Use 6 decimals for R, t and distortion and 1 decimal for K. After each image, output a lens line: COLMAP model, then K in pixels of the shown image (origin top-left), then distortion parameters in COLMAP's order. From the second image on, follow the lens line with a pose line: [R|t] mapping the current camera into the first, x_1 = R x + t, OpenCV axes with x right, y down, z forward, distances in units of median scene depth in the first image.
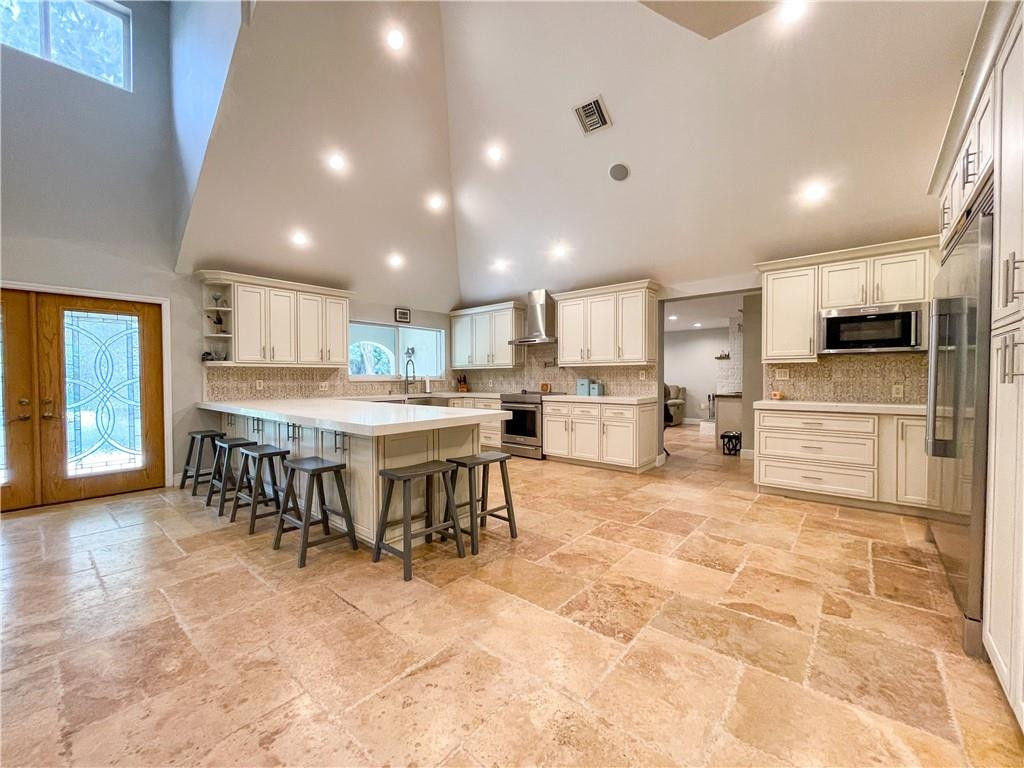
lens RADIAL K [[414.2, 0, 507.6], [0, 414.2, 386.5], [0, 0, 1]] dist [-0.003831, 0.000152]
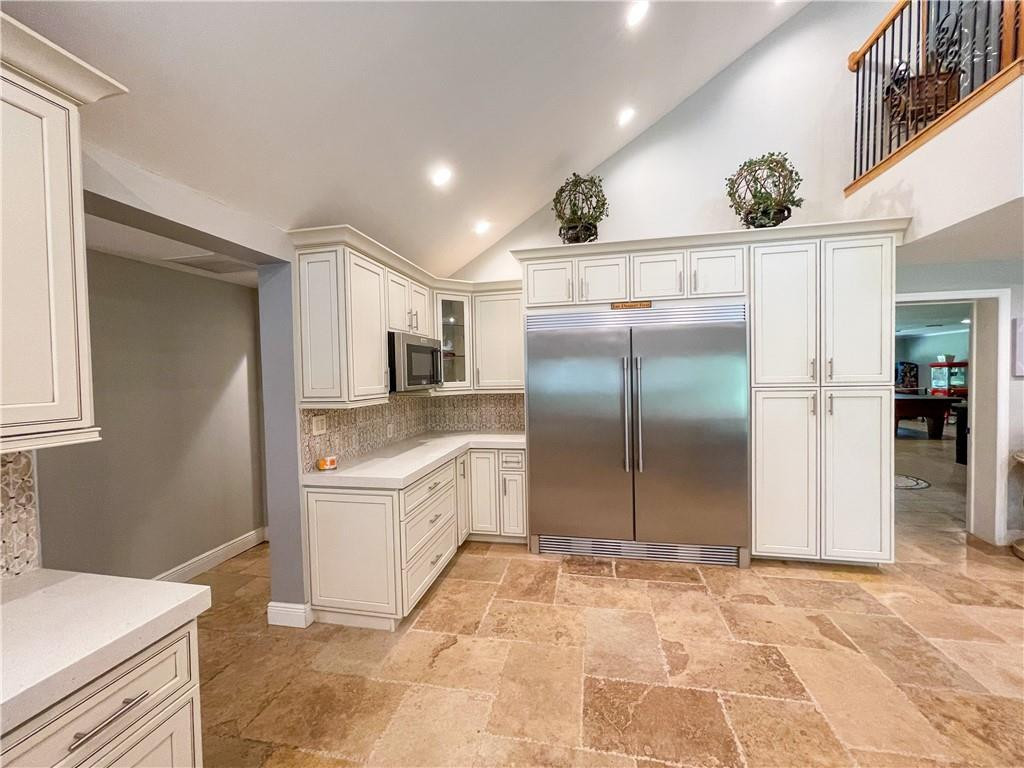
lens RADIAL K [[414.5, 0, 507.9], [0, 414.5, 385.5], [0, 0, 1]] dist [-0.000810, -0.000024]
pose [[-0.484281, -0.010078, 0.874855, 0.022027], [0.041932, 0.998517, 0.034714, -0.091089], [-0.873907, 0.053496, -0.483140, 1.005088]]
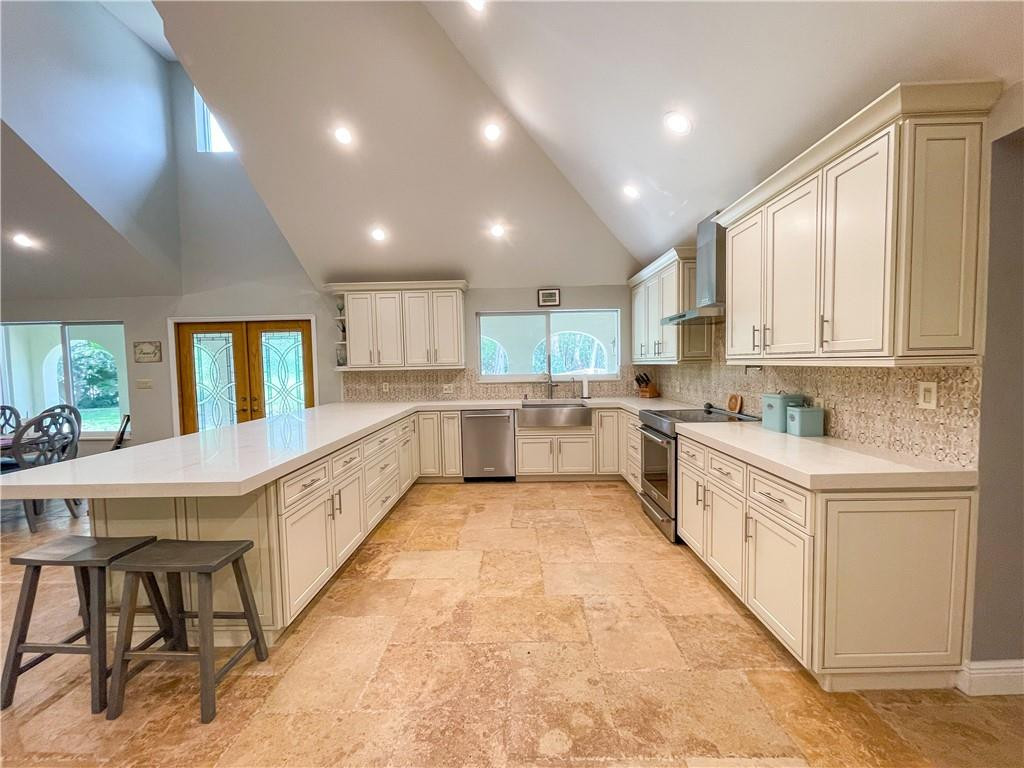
lens RADIAL K [[414.5, 0, 507.9], [0, 414.5, 385.5], [0, 0, 1]] dist [-0.000810, -0.000024]
pose [[0.639814, 0.033030, -0.767819, 0.429674], [-0.000233, 0.999084, 0.042784, -0.057646], [0.768529, -0.027195, 0.639236, 0.632148]]
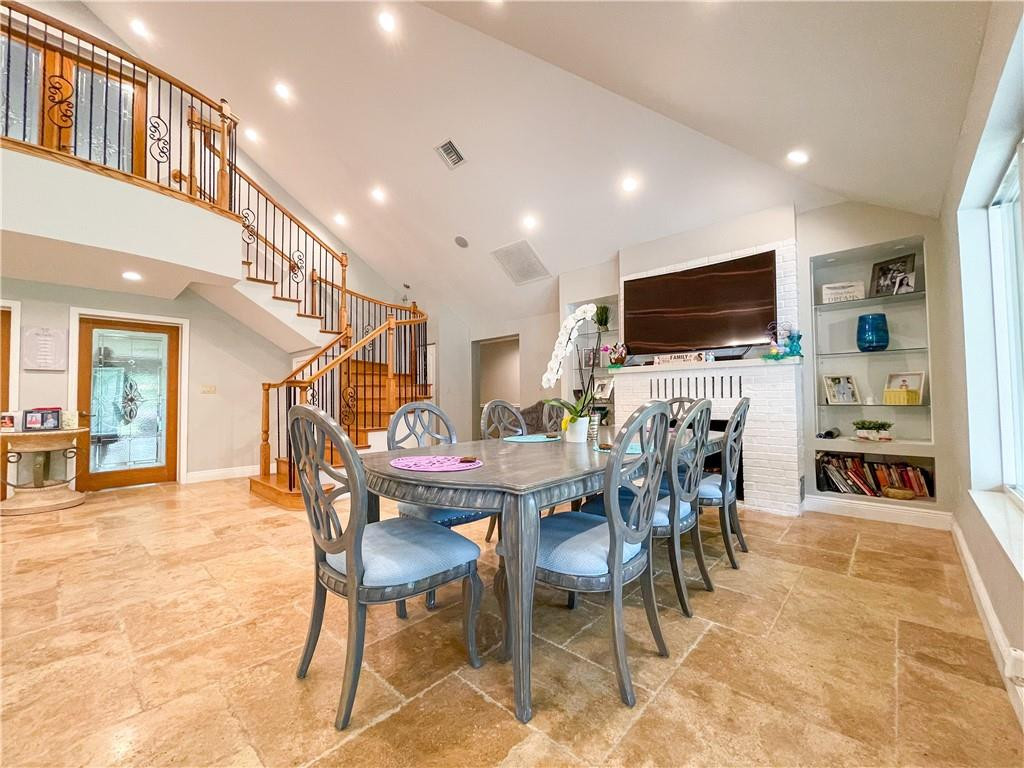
lens RADIAL K [[414.6, 0, 512.0], [0, 414.6, 384.0], [0, 0, 1]] dist [-0.002323, -0.000239]
pose [[-0.999070, 0.018971, 0.038730, -0.884613], [0.018573, 0.999771, -0.010627, 0.016391], [-0.038923, -0.009898, -0.999193, 0.772470]]
